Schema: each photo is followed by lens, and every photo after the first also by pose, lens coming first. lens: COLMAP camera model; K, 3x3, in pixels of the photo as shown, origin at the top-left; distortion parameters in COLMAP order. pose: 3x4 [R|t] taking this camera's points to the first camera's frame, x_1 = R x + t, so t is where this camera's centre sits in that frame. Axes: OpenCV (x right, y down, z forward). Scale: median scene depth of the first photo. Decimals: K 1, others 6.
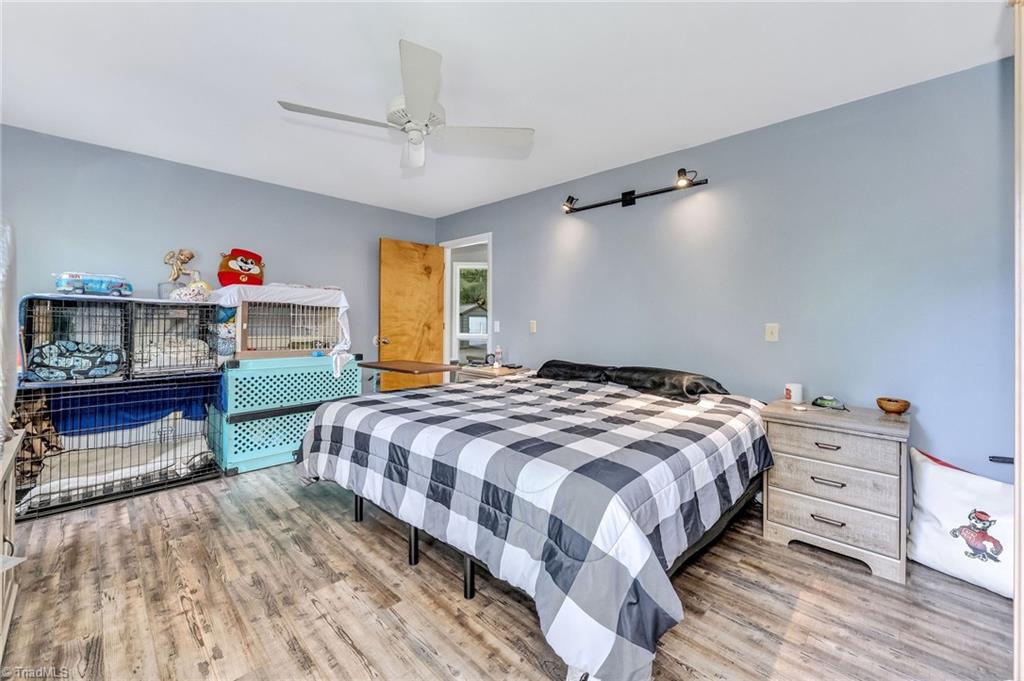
lens RADIAL K [[408.7, 0, 517.3], [0, 408.7, 323.7], [0, 0, 1]] dist [-0.001050, -0.000062]
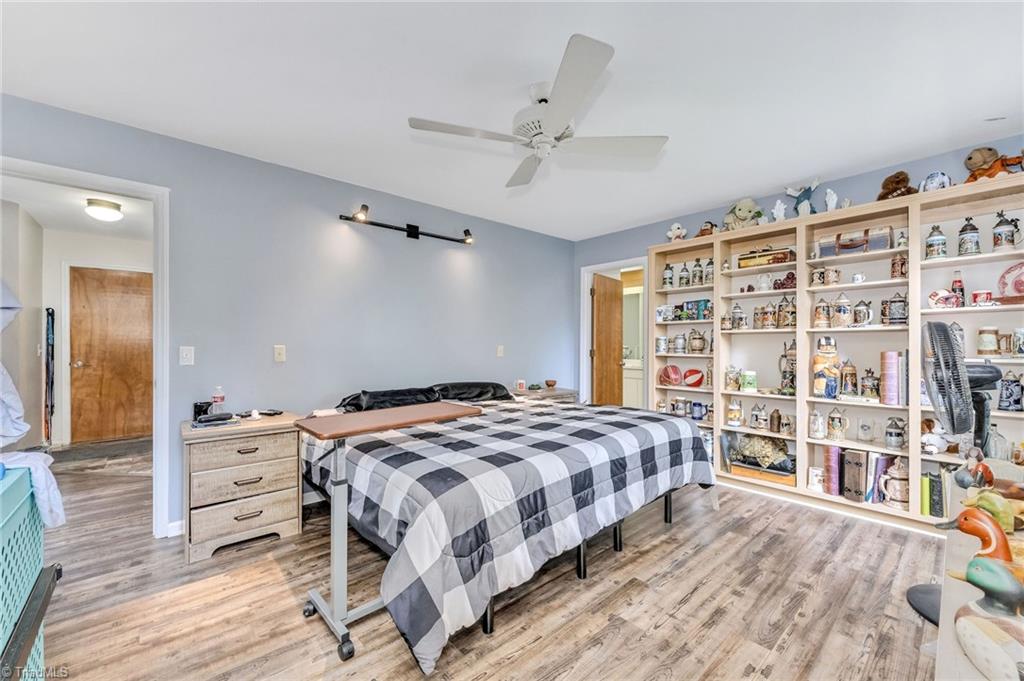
lens RADIAL K [[408.7, 0, 508.6], [0, 408.7, 342.7], [0, 0, 1]] dist [-0.001050, -0.000062]
pose [[0.083659, -0.000561, 0.996494, -1.352273], [0.007337, 0.999973, -0.000053, -0.016316], [-0.996467, 0.007316, 0.083661, 1.129578]]
